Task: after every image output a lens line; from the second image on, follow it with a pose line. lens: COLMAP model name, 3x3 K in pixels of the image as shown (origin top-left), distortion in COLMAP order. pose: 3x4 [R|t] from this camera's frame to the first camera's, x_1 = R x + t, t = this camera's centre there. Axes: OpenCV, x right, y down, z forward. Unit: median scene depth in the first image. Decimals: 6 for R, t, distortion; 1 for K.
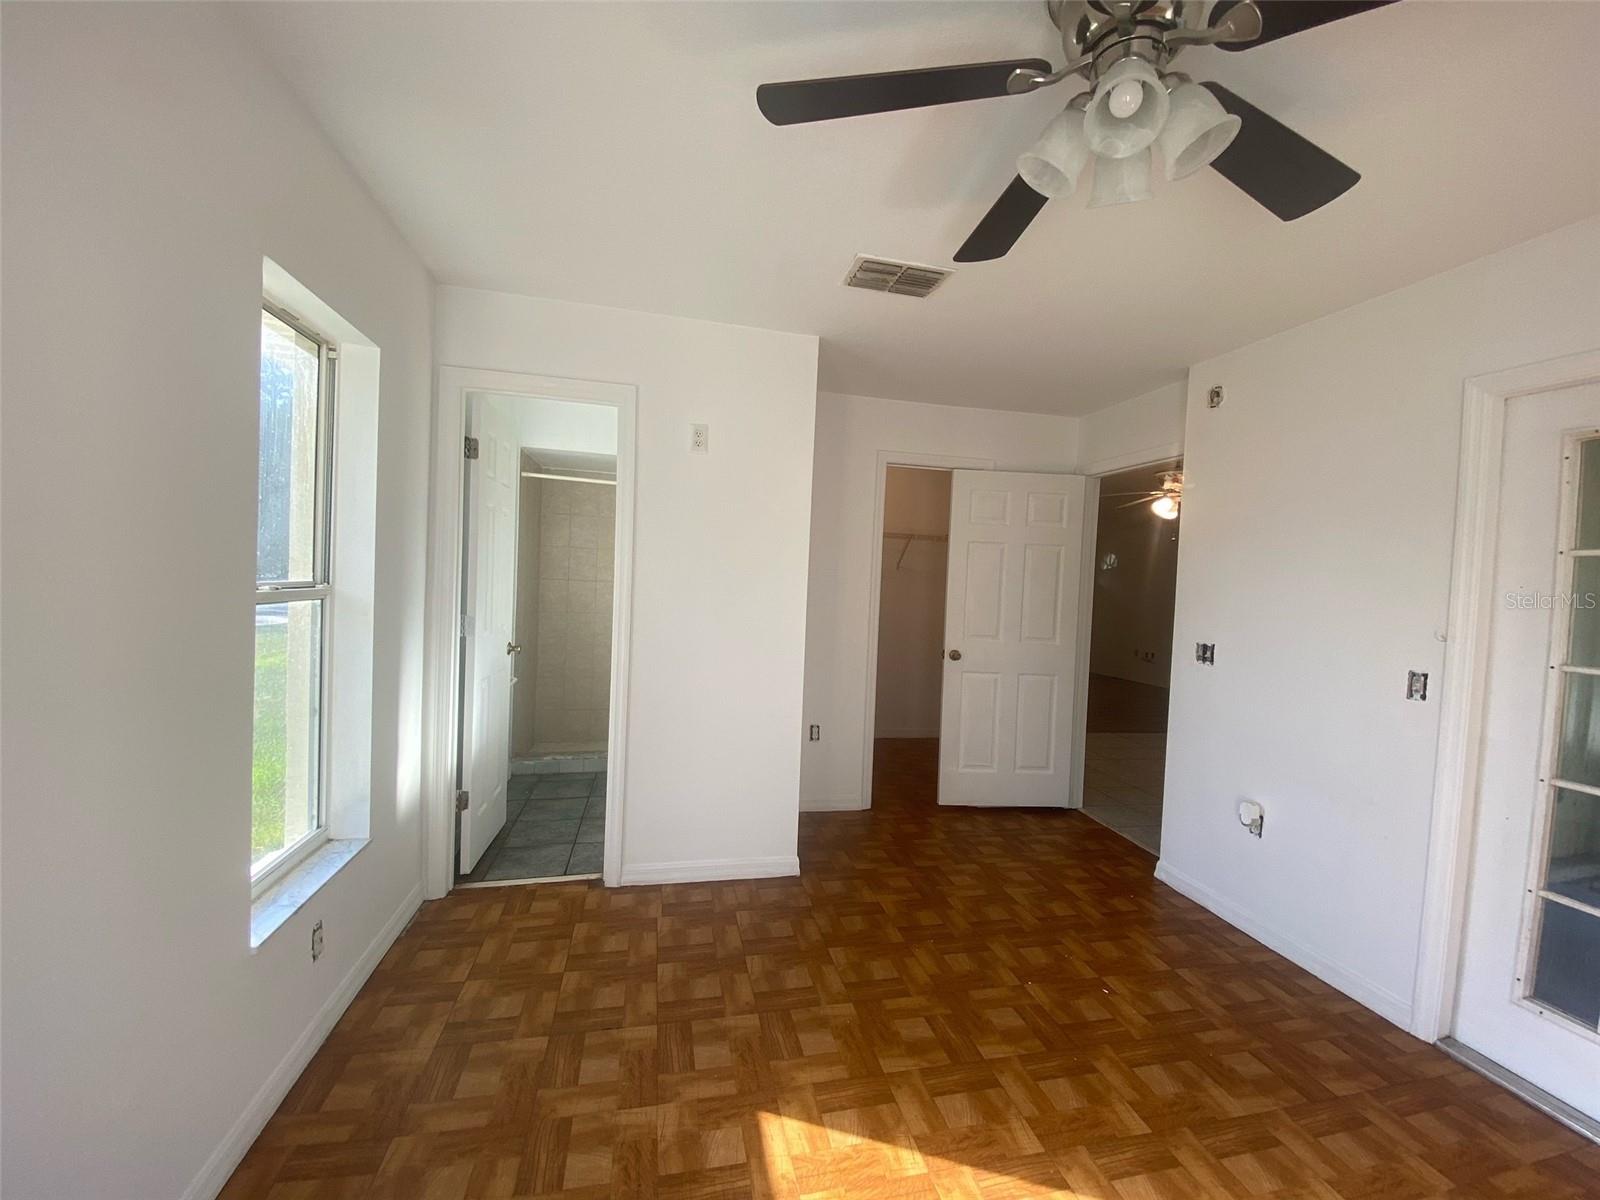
lens RADIAL K [[643.8, 0, 801.4], [0, 643.8, 600.6], [0, 0, 1]] dist [-0.001065, -0.000049]
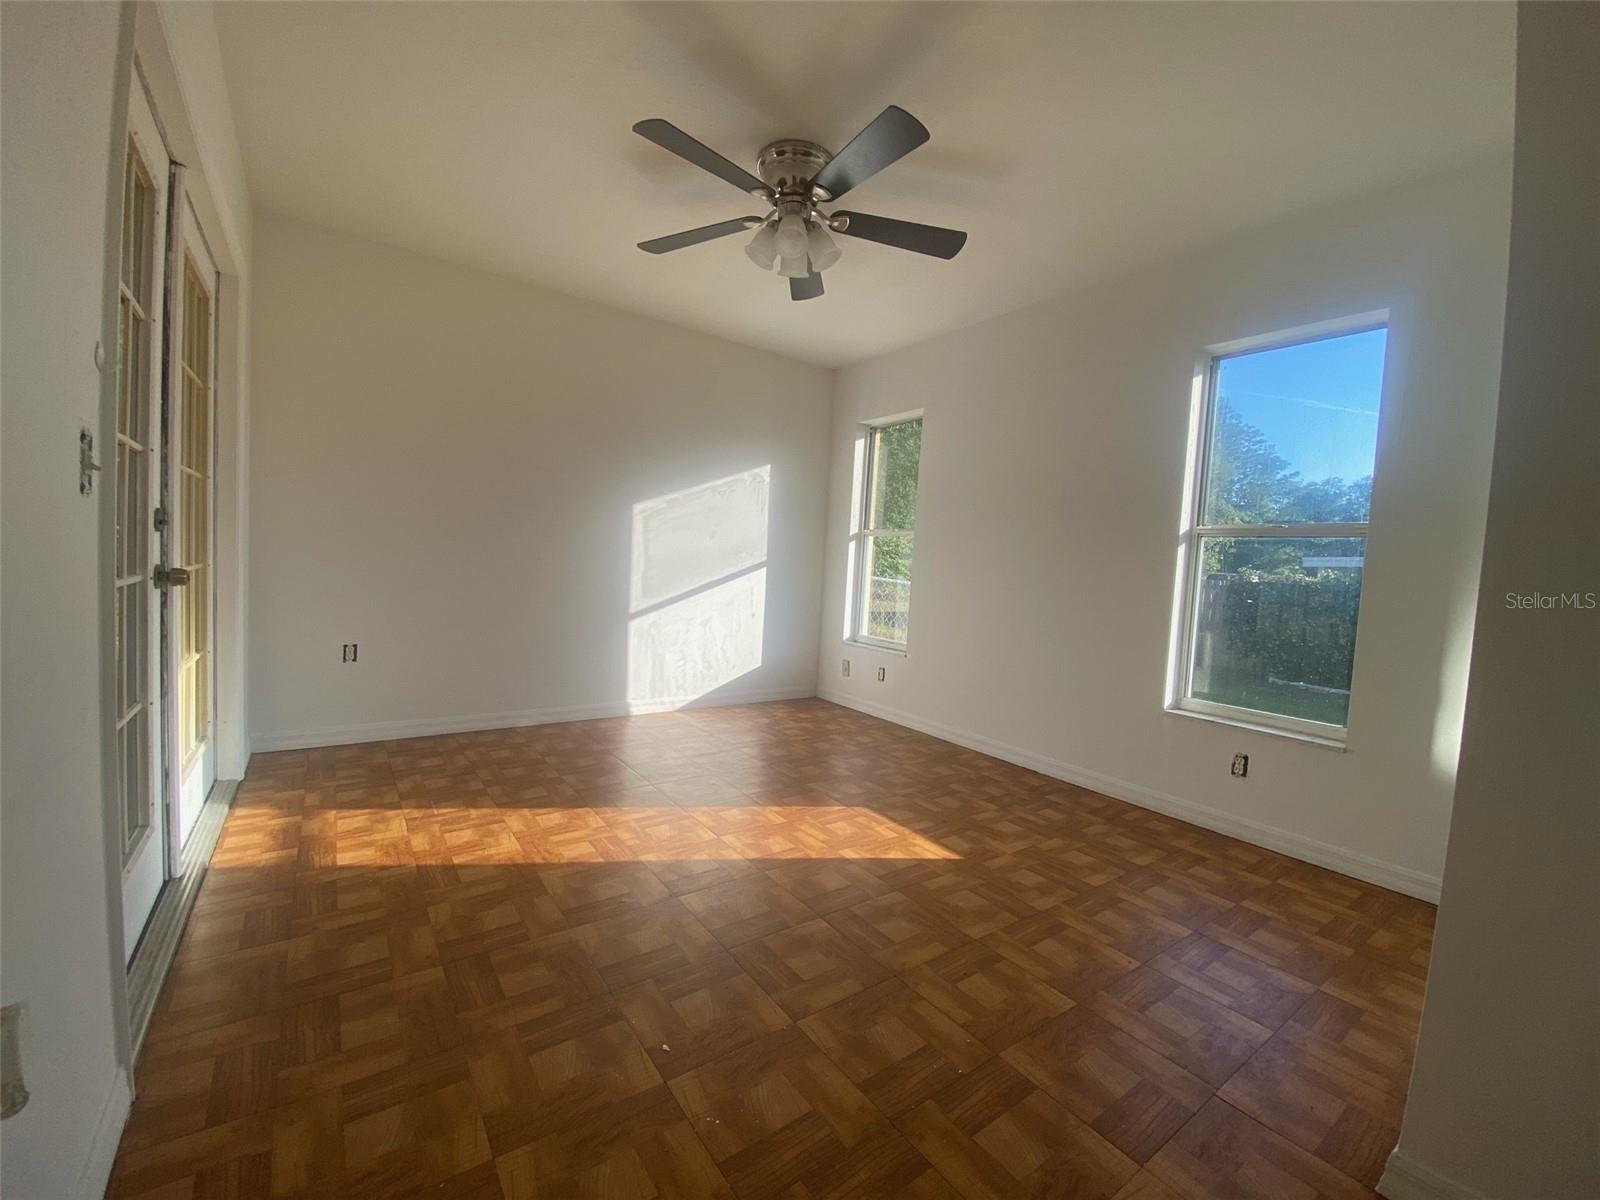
lens RADIAL K [[643.8, 0, 800.8], [0, 643.8, 599.8], [0, 0, 1]] dist [-0.001065, -0.000049]
pose [[-0.913810, -0.076548, -0.398863, 0.740340], [-0.112106, 0.991465, 0.066560, 0.163908], [0.390364, 0.105538, -0.914592, 1.830792]]
